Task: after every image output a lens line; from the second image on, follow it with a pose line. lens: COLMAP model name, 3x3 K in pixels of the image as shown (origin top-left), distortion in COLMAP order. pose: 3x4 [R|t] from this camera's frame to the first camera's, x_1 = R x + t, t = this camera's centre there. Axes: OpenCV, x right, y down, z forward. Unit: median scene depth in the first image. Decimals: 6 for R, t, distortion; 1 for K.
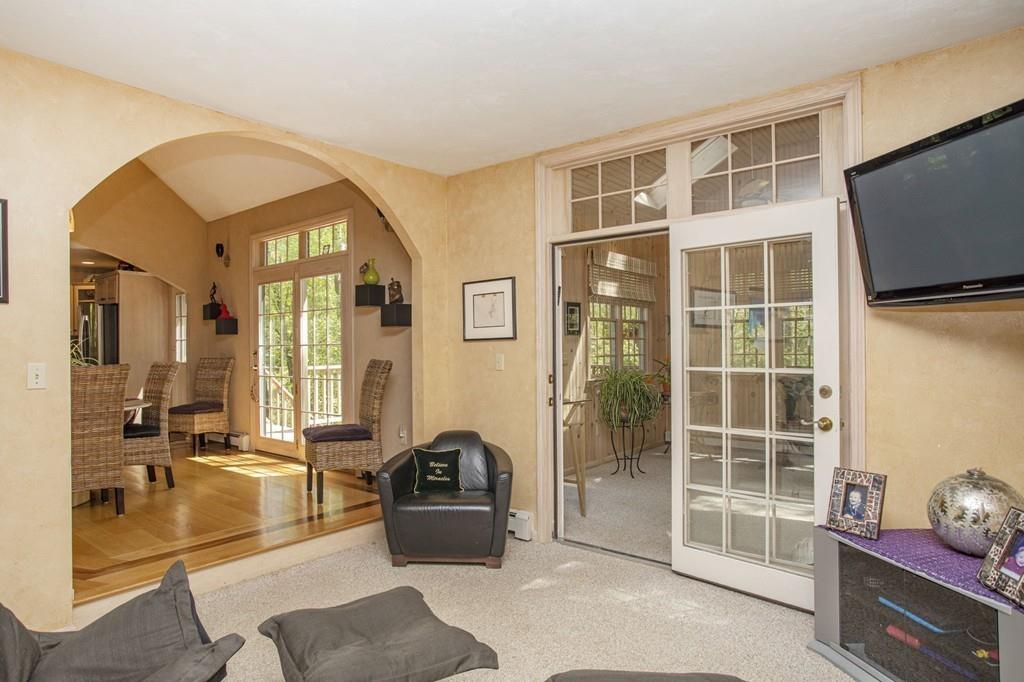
lens RADIAL K [[576.5, 0, 508.9], [0, 576.5, 345.0], [0, 0, 1]] dist [-0.027193, 0.000310]
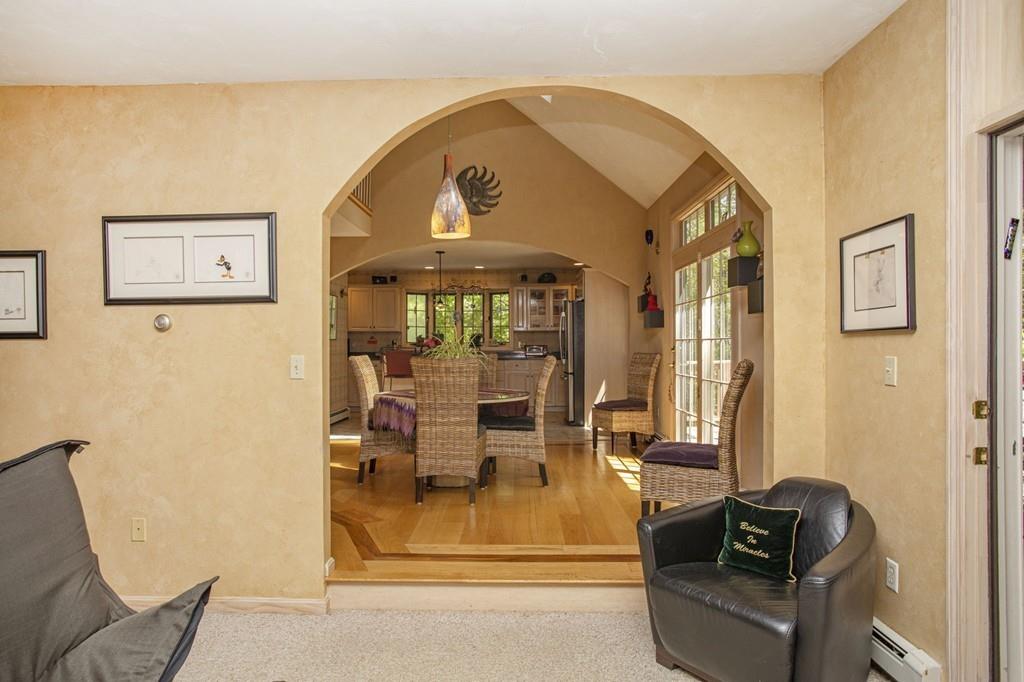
lens RADIAL K [[612.2, 0, 511.2], [0, 612.2, 343.5], [0, 0, 1]] dist [-0.003146, 0.004880]
pose [[0.628662, 0.007335, -0.777644, 0.208711], [-0.001773, 0.999966, 0.007998, -0.001408], [0.777677, -0.003649, 0.628654, 0.328847]]
